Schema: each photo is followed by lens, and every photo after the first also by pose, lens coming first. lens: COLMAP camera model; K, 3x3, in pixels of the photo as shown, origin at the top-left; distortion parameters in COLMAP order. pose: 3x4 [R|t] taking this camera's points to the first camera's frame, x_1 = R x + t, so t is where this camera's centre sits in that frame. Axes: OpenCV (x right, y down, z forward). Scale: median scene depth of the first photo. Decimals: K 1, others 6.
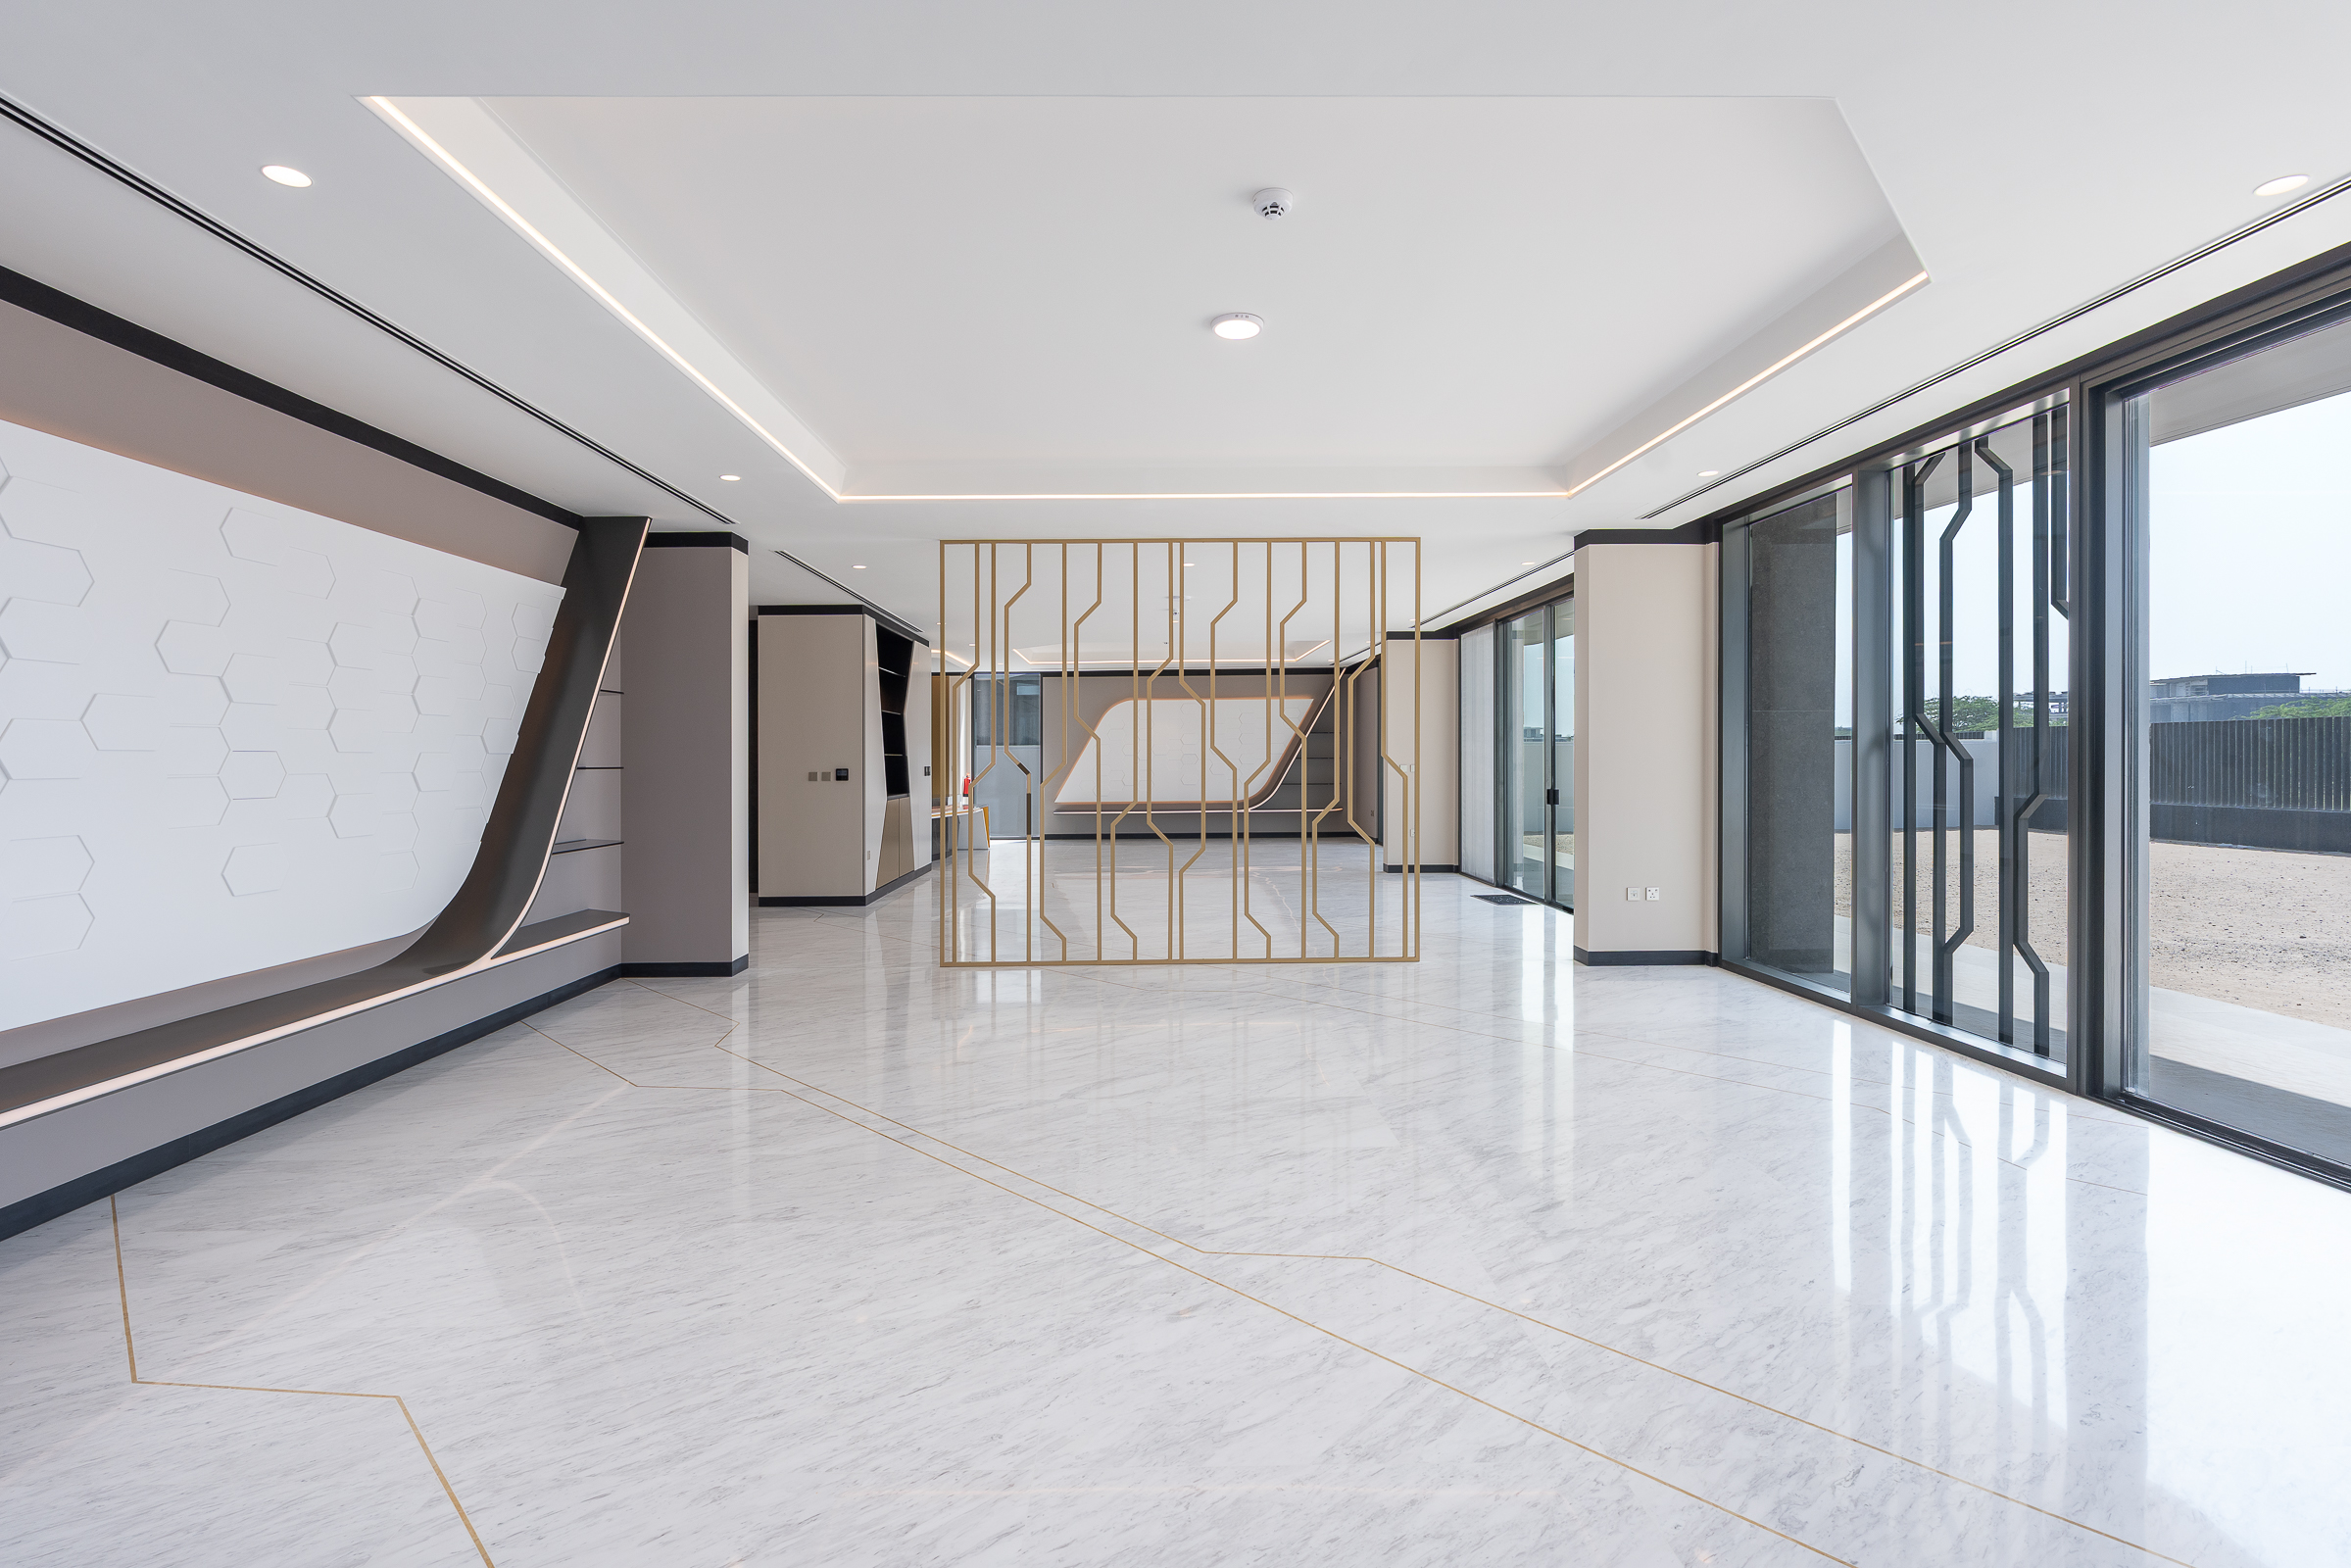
lens RADIAL K [[1068.7, 0, 1175.5], [0, 1068.7, 784.0], [0, 0, 1]] dist [-0.004063, -0.000414]
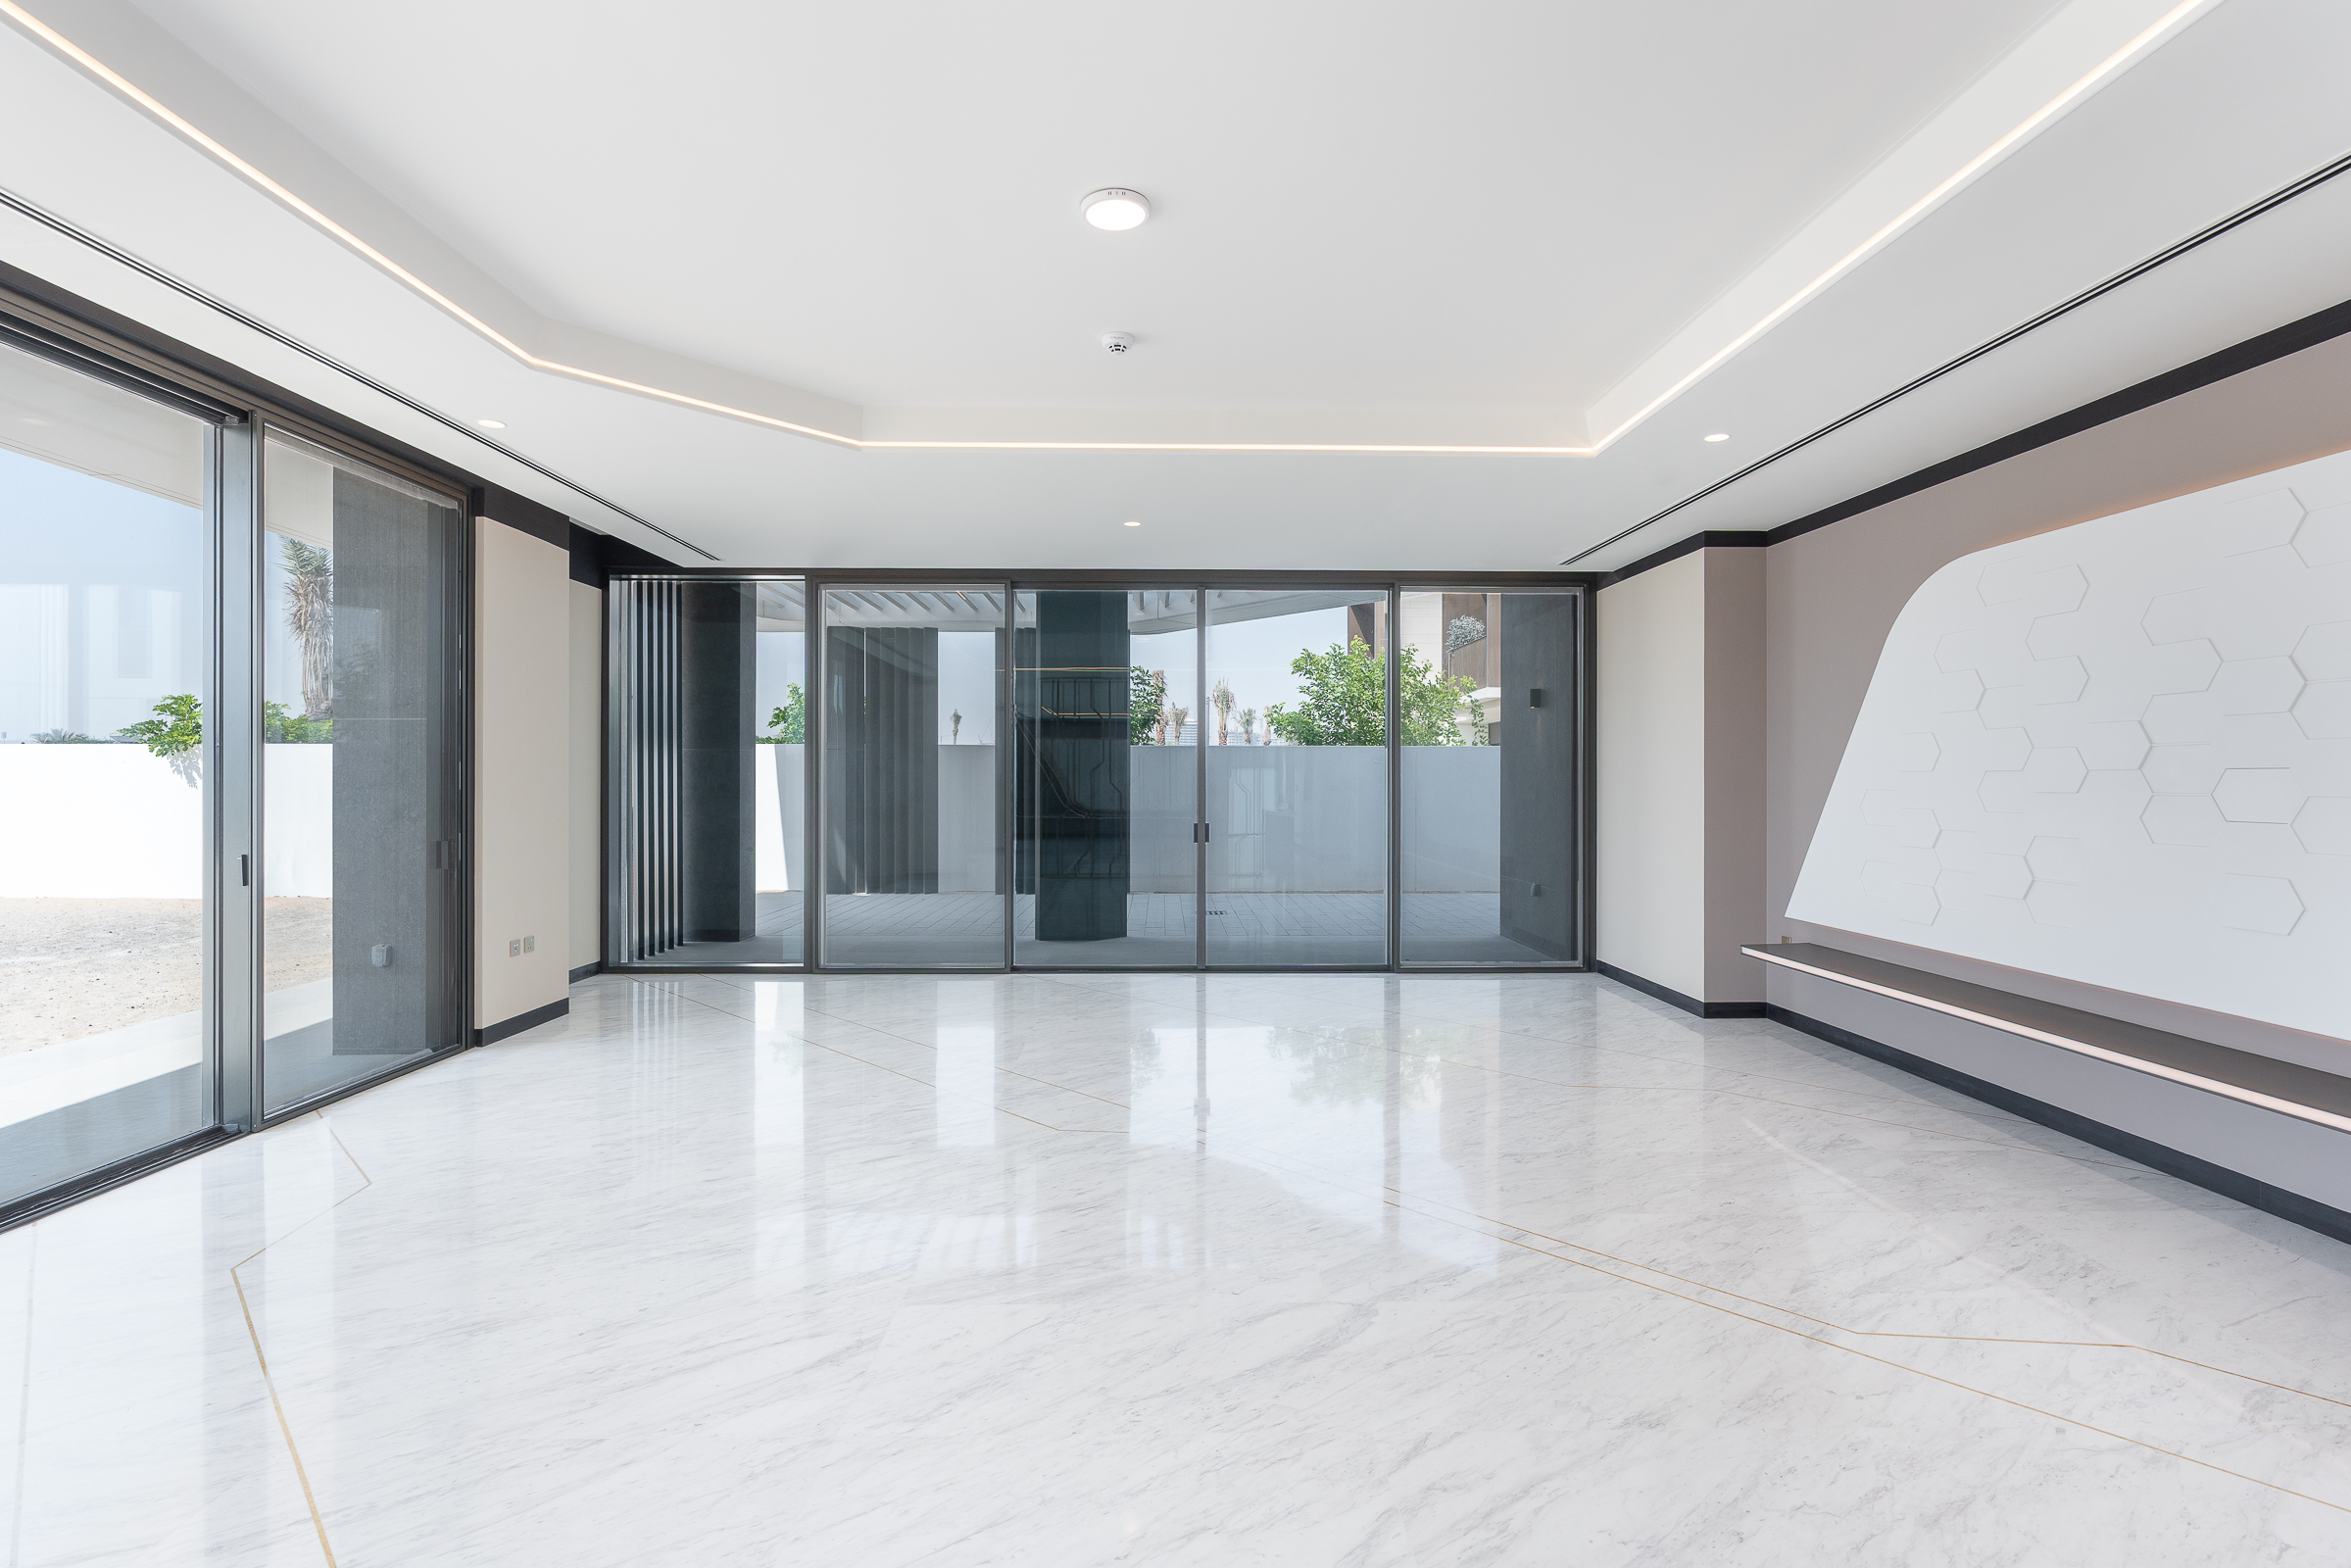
lens RADIAL K [[1068.7, 0, 1175.5], [0, 1068.7, 784.0], [0, 0, 1]] dist [-0.004063, -0.000414]
pose [[-0.999943, 0.005099, 0.009406, 0.006998], [0.005370, 0.999563, 0.029053, -0.052291], [-0.009254, 0.029102, -0.999534, 2.081551]]
